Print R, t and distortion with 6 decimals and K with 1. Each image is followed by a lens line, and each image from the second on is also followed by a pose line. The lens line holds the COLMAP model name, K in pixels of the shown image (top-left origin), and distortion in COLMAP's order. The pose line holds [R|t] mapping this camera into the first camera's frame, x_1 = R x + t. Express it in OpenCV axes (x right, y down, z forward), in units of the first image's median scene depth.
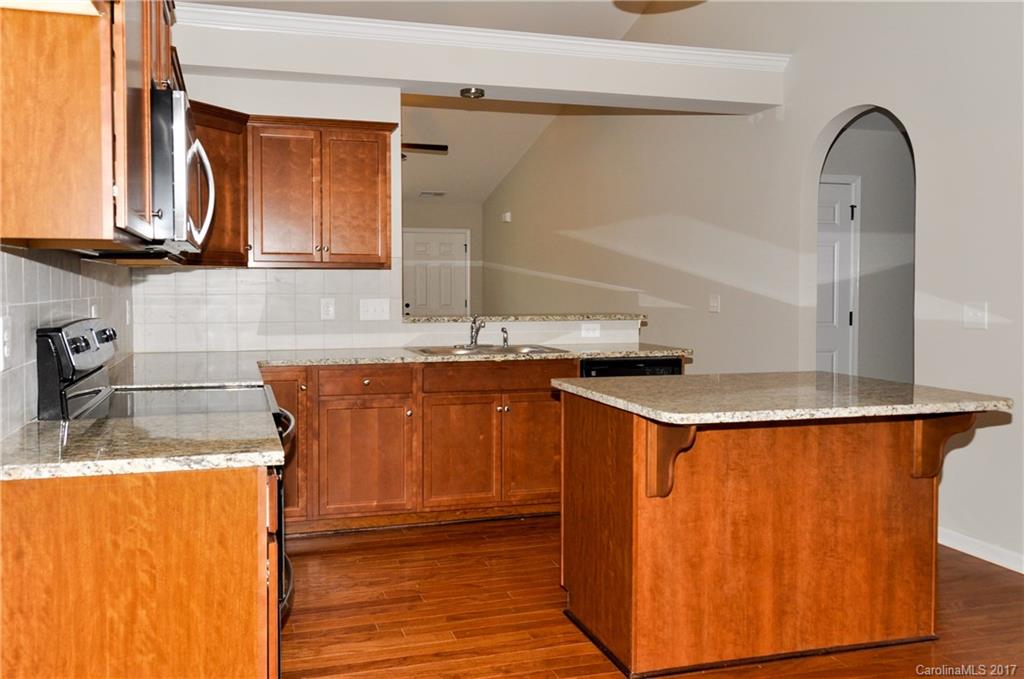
lens RADIAL K [[805.3, 0, 458.0], [0, 805.3, 309.2], [0, 0, 1]] dist [0.024830, -0.000837]
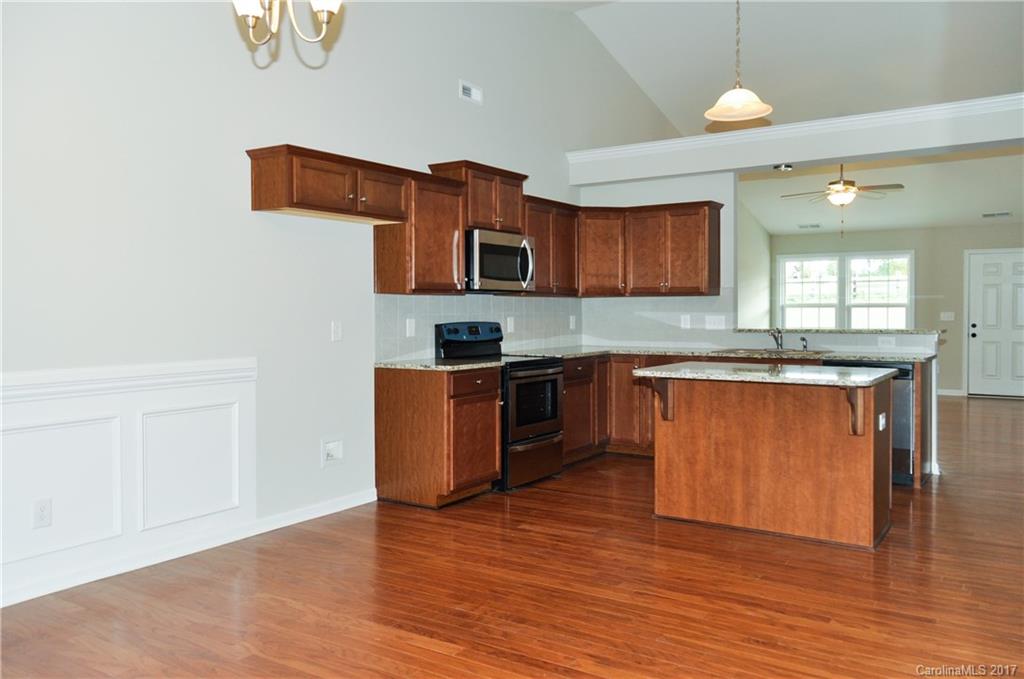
lens RADIAL K [[805.3, 0, 518.9], [0, 805.3, 318.8], [0, 0, 1]] dist [0.024830, -0.000837]
pose [[0.658048, 0.002249, -0.752972, 1.344586], [-0.014680, 0.999844, -0.009843, 0.022034], [0.752833, 0.017530, 0.657978, -0.445179]]
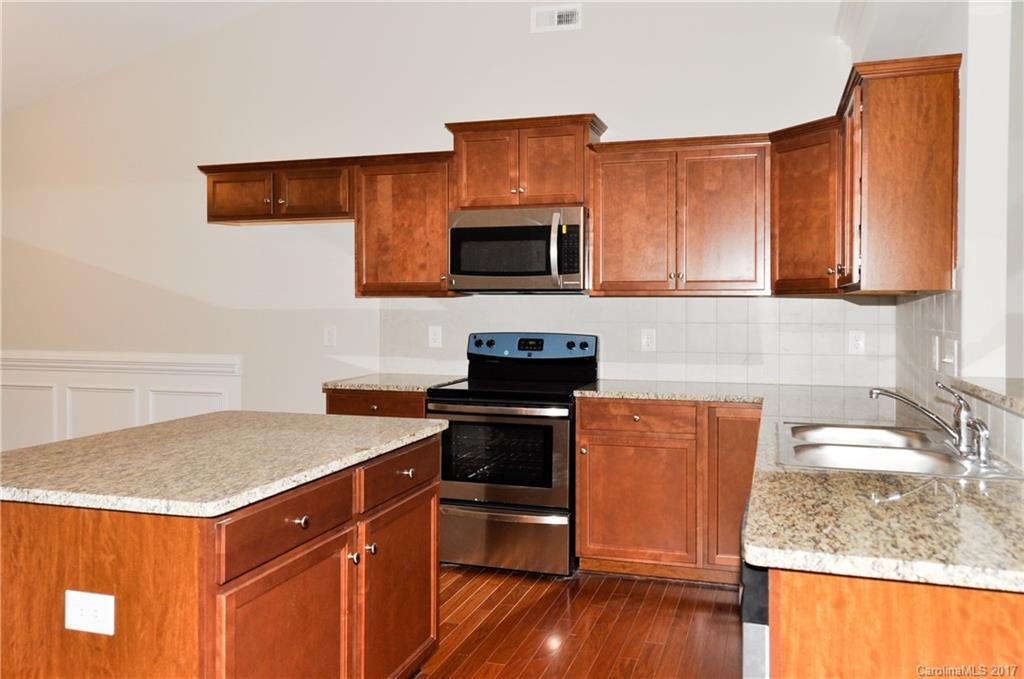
lens RADIAL K [[805.3, 0, 513.2], [0, 805.3, 329.6], [0, 0, 1]] dist [0.024830, -0.000837]
pose [[-0.519865, 0.011408, -0.854173, 1.012623], [-0.032474, 0.998924, 0.033105, -0.050682], [0.853631, 0.044948, -0.518935, 1.767219]]
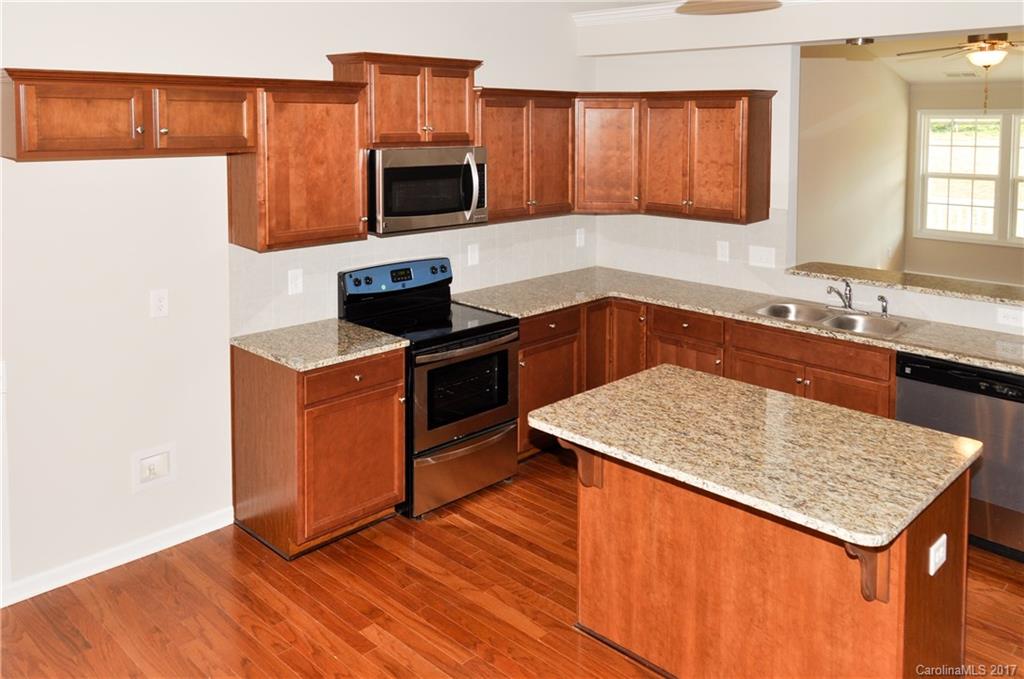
lens RADIAL K [[805.3, 0, 546.8], [0, 805.3, 167.4], [0, 0, 1]] dist [0.024830, -0.000837]
pose [[0.530597, 0.050972, -0.846090, 1.130904], [-0.021165, 0.998676, 0.046892, -0.272074], [0.847360, -0.006974, 0.530973, 0.307514]]
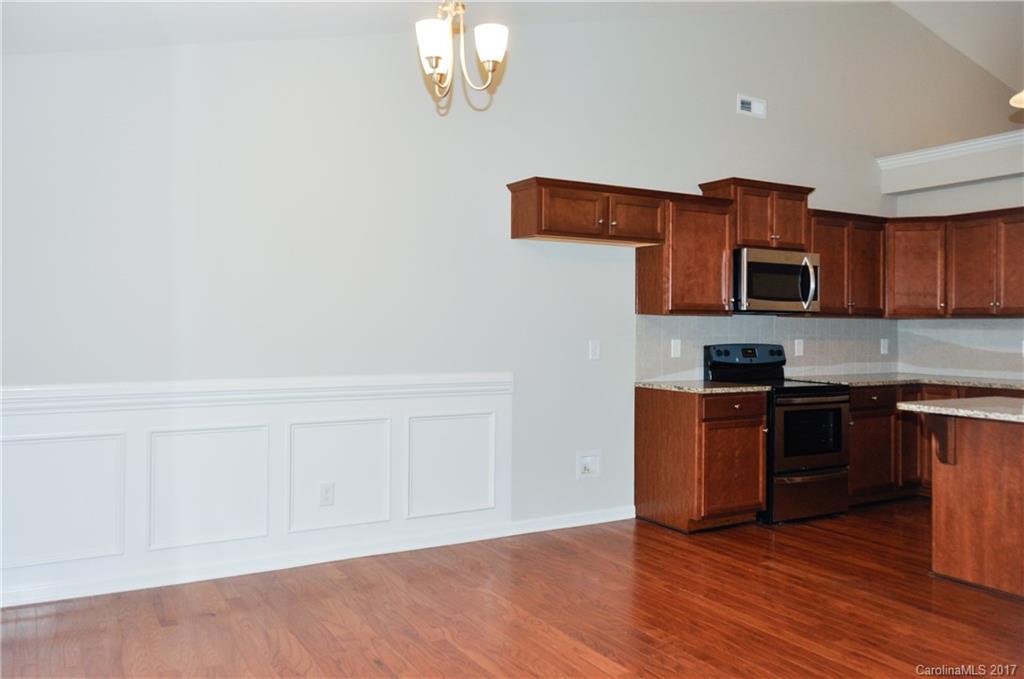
lens RADIAL K [[805.3, 0, 521.6], [0, 805.3, 319.2], [0, 0, 1]] dist [0.024830, -0.000837]
pose [[0.267575, -0.010334, -0.963482, 1.489525], [-0.034445, 0.999201, -0.020283, 0.008998], [0.962921, 0.038614, 0.267005, -0.227120]]
